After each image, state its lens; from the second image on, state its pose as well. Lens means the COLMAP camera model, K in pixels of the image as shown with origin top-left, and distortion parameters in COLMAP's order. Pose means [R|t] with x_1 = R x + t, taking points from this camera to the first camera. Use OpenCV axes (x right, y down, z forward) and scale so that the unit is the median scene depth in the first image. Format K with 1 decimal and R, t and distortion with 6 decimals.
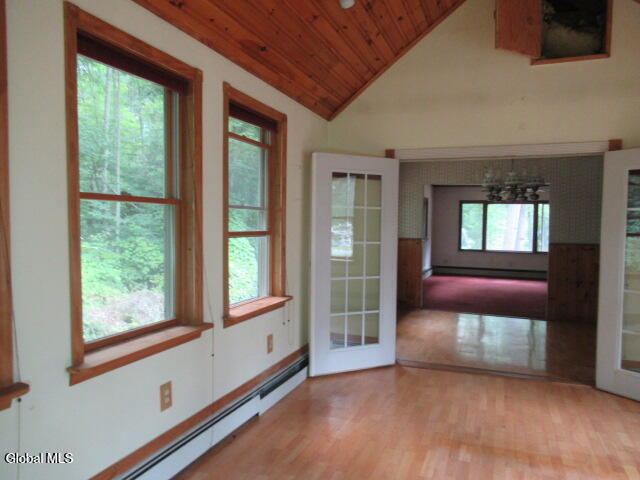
lens RADIAL K [[474.0, 0, 317.1], [0, 474.0, 239.4], [0, 0, 1]] dist [-0.008419, -0.005262]
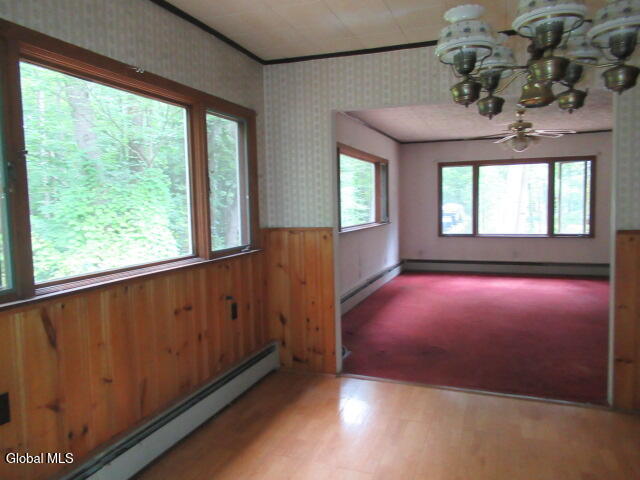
lens RADIAL K [[474.0, 0, 317.1], [0, 474.0, 239.4], [0, 0, 1]] dist [-0.008419, -0.005262]
pose [[0.999294, -0.037192, 0.005231, 0.121174], [0.036966, 0.998591, 0.038074, -0.004673], [-0.006640, -0.037854, 0.999261, 0.321890]]
